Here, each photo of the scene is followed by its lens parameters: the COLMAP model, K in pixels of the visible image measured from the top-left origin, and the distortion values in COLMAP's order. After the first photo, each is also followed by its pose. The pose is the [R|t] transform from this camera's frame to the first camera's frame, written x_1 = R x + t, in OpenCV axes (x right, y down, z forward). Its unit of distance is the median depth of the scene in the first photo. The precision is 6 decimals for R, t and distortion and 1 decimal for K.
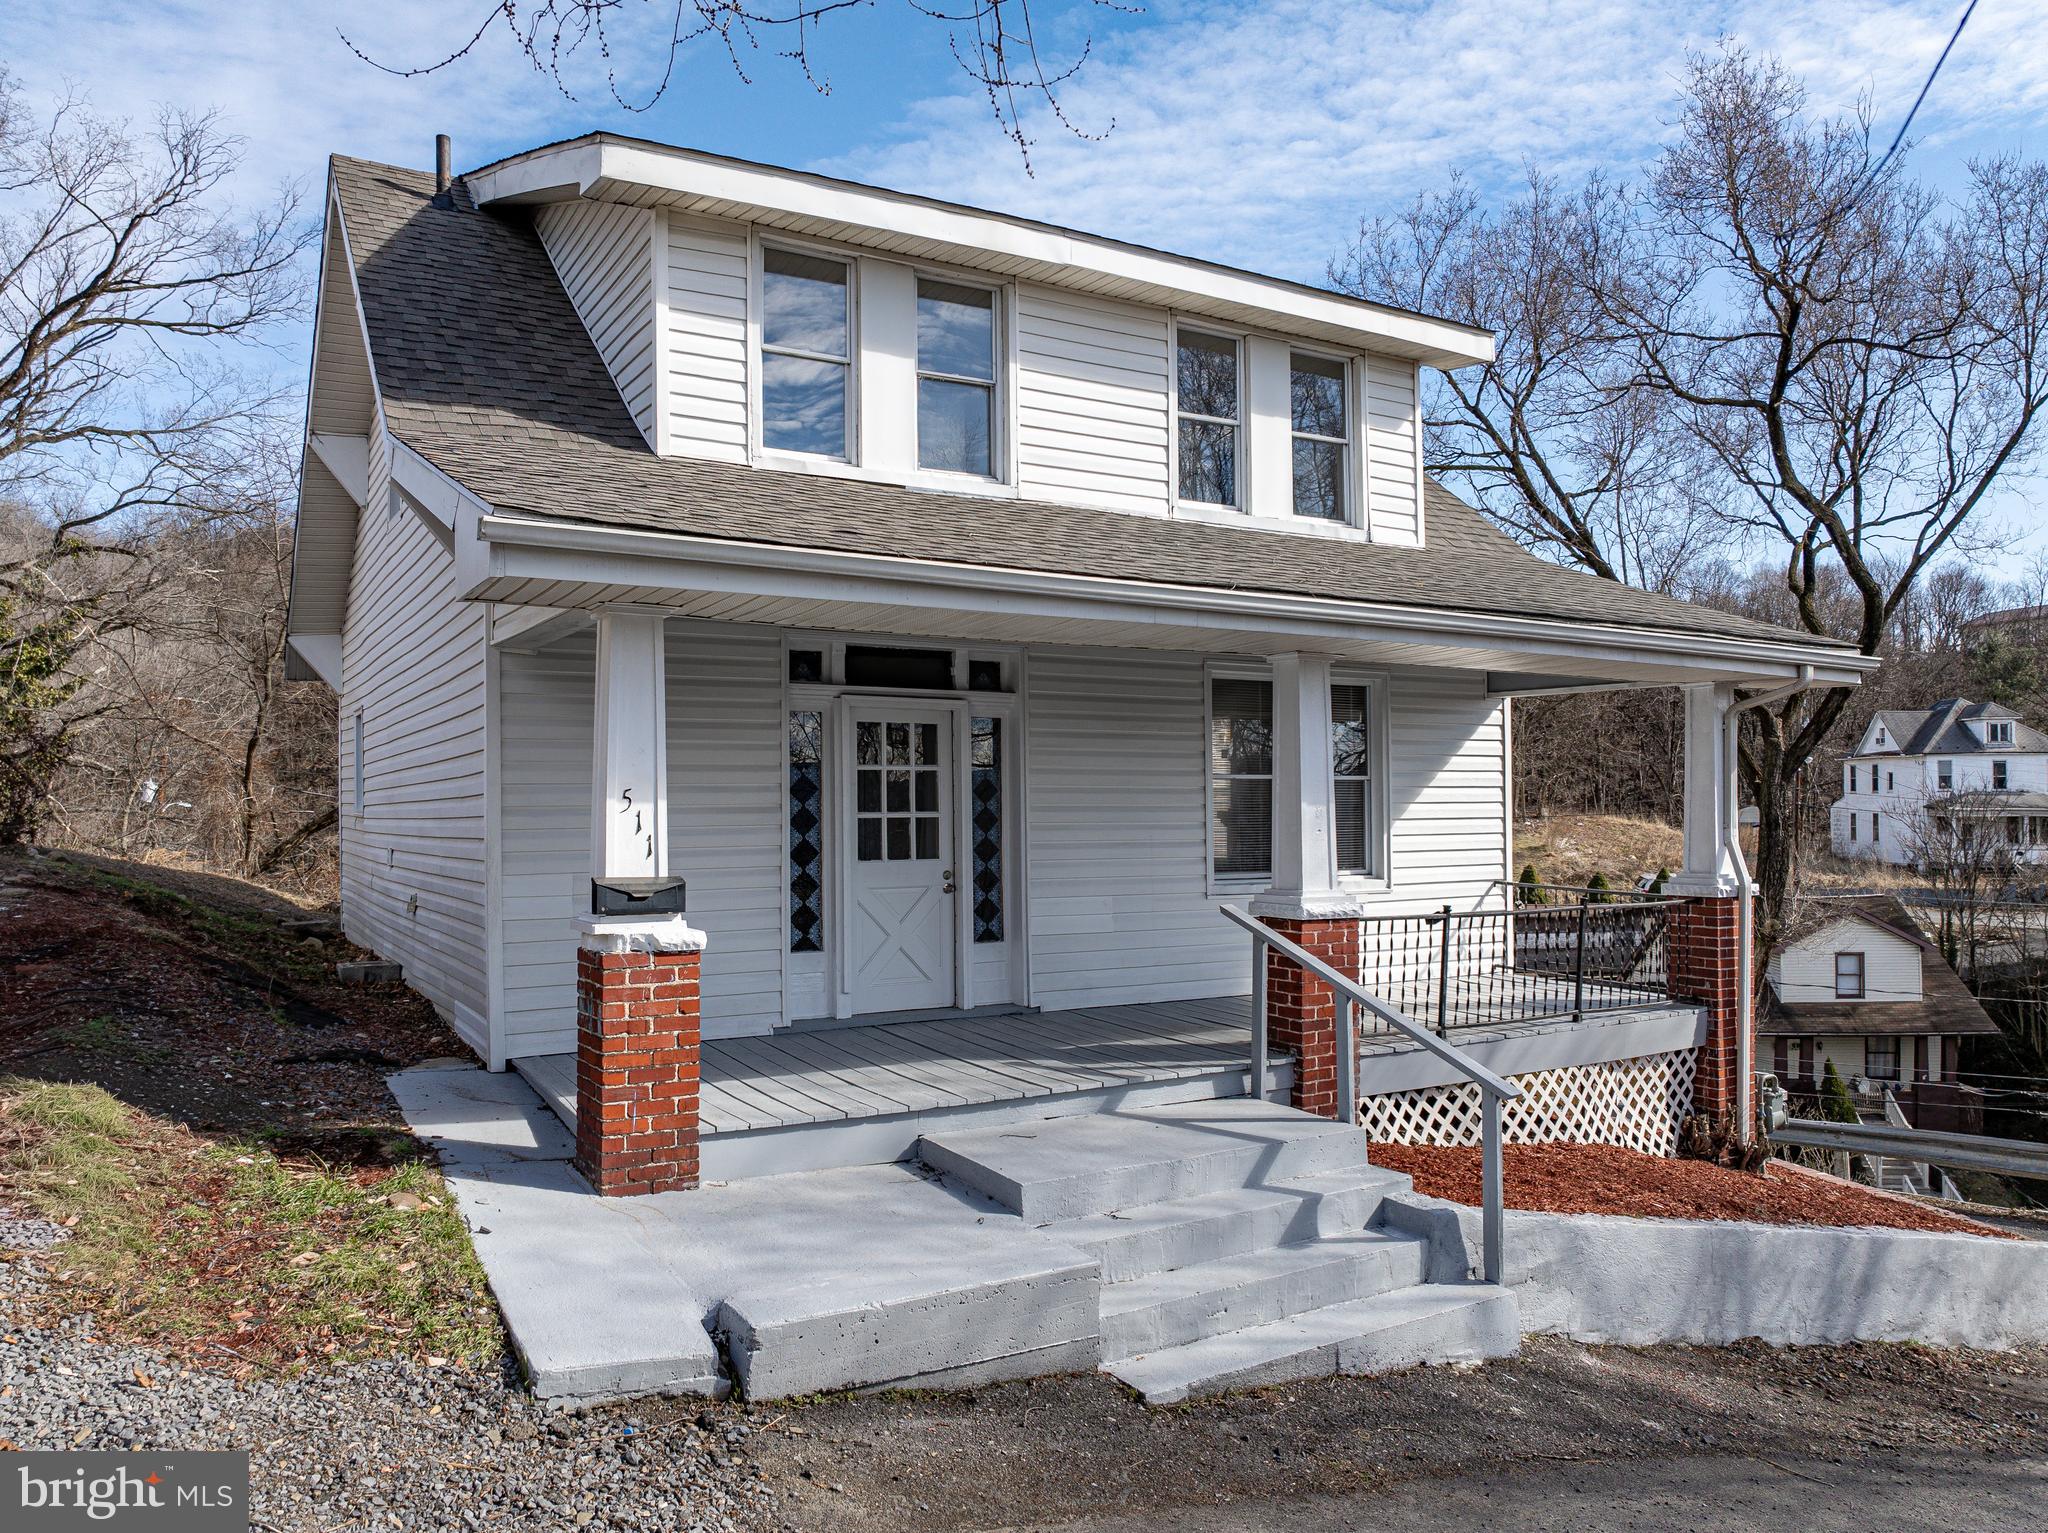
lens RADIAL K [[1430.1, 0, 1024.0], [0, 1430.1, 766.5], [0, 0, 1]] dist [0.011348, -0.000098]
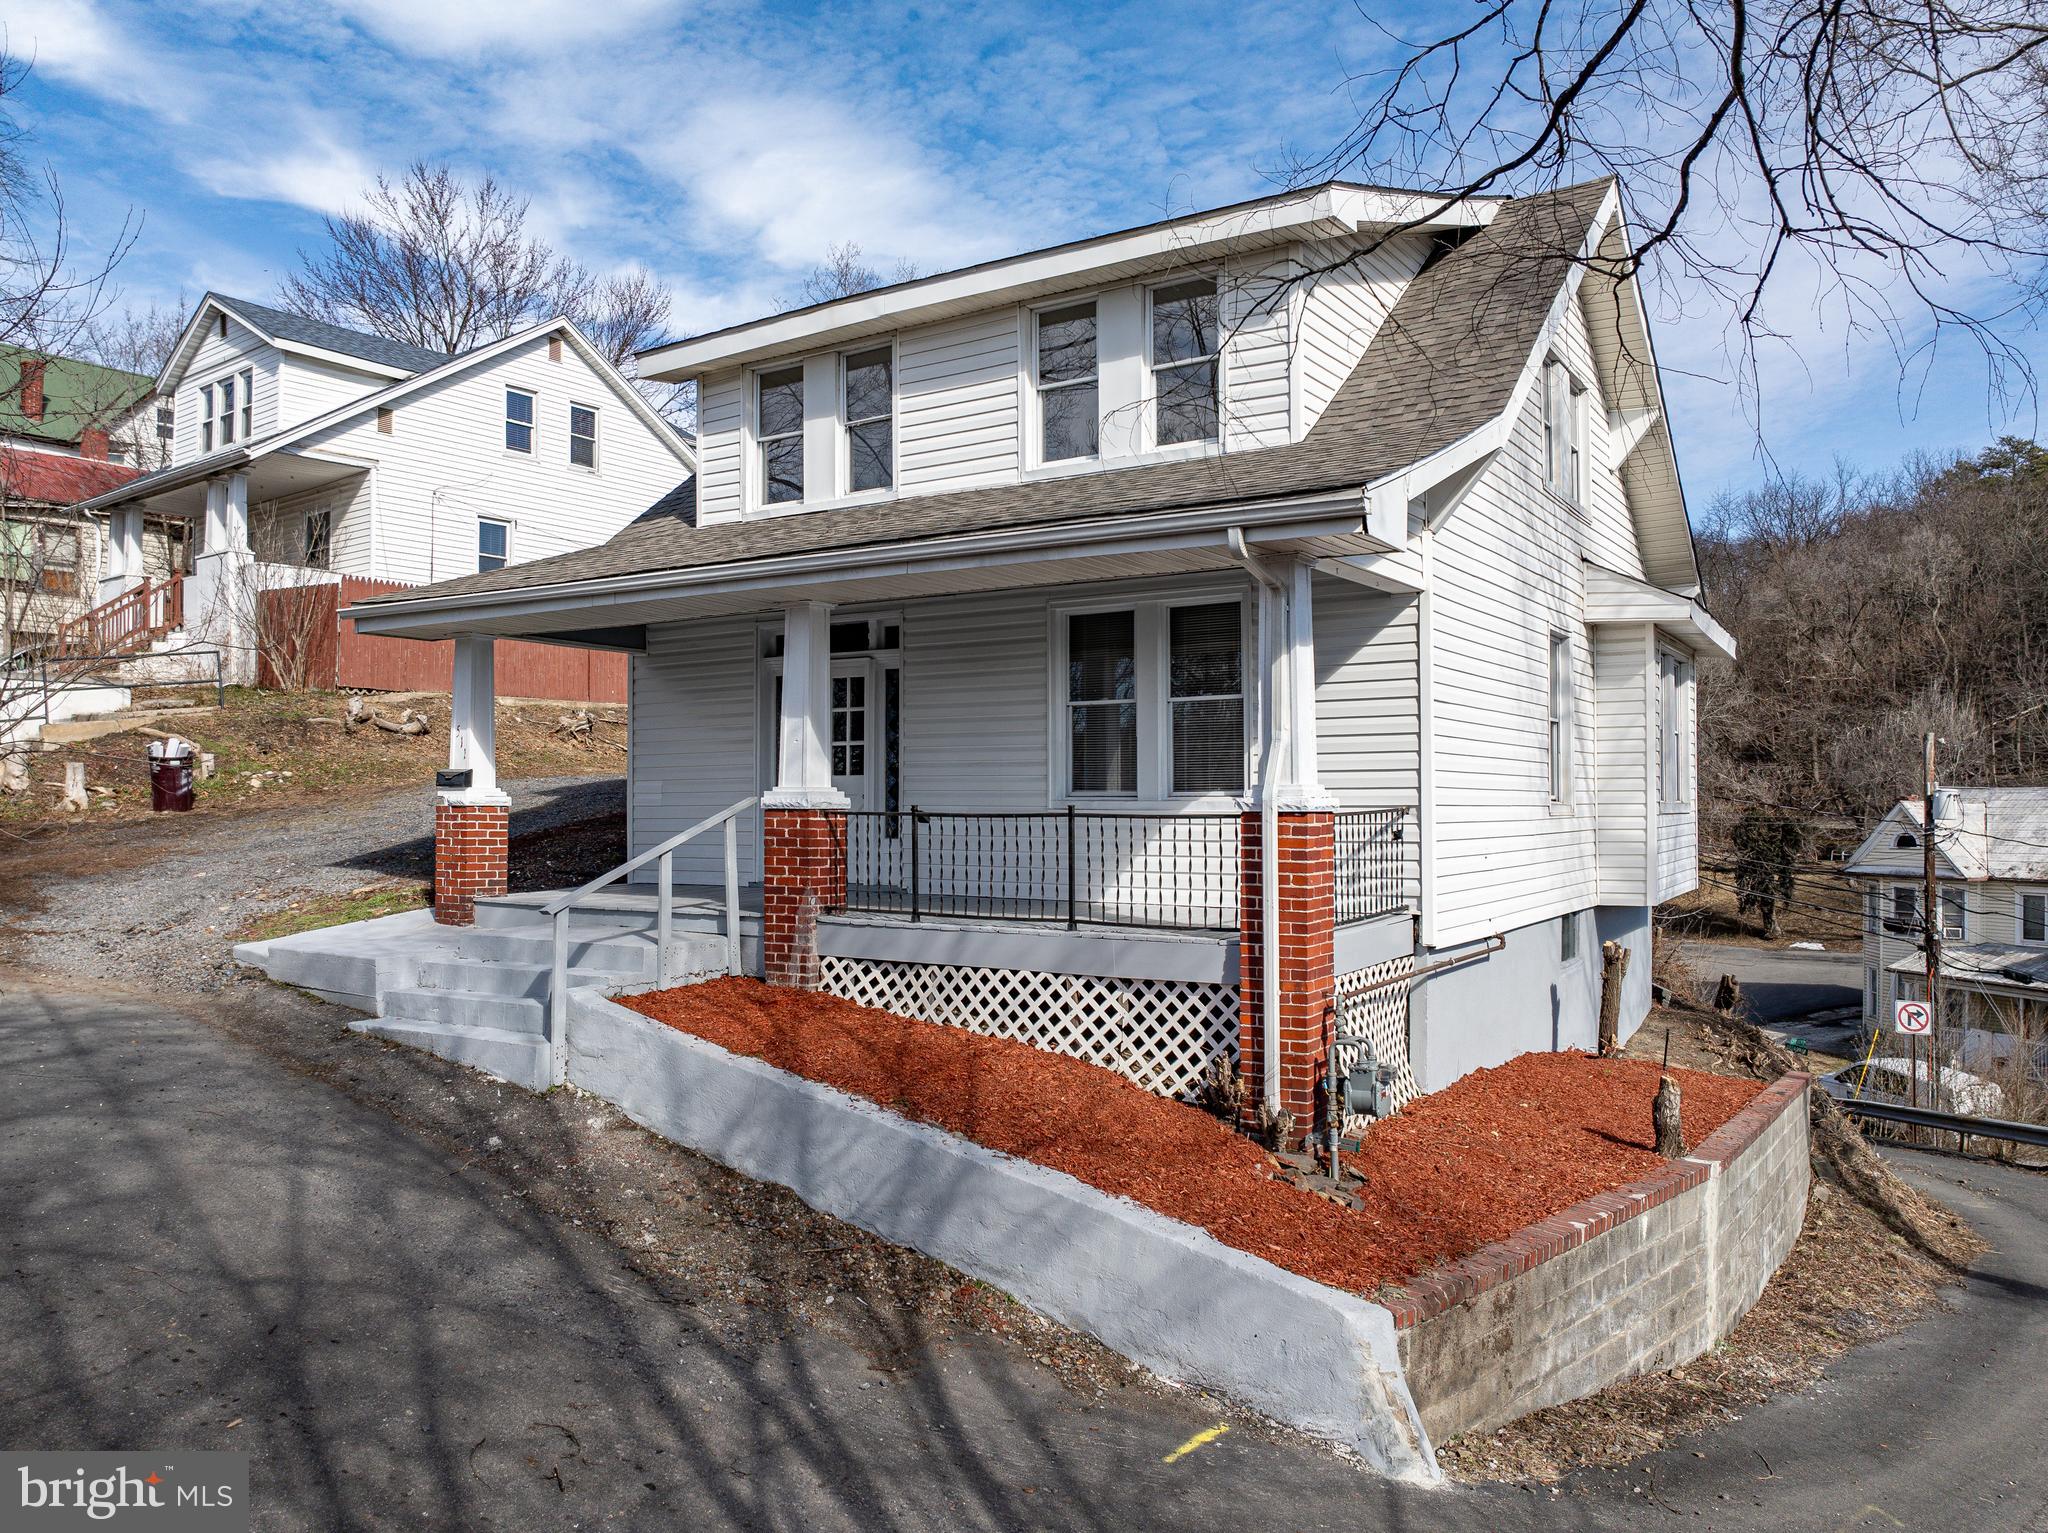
lens RADIAL K [[1506.2, 0, 1024.0], [0, 1506.2, 766.5], [0, 0, 1]] dist [-0.087960, 0.072464]
pose [[0.441420, -0.015611, -0.897165, 1.269265], [0.029347, 0.999565, -0.002954, 0.063659], [0.896821, -0.025025, 0.441686, 0.493668]]
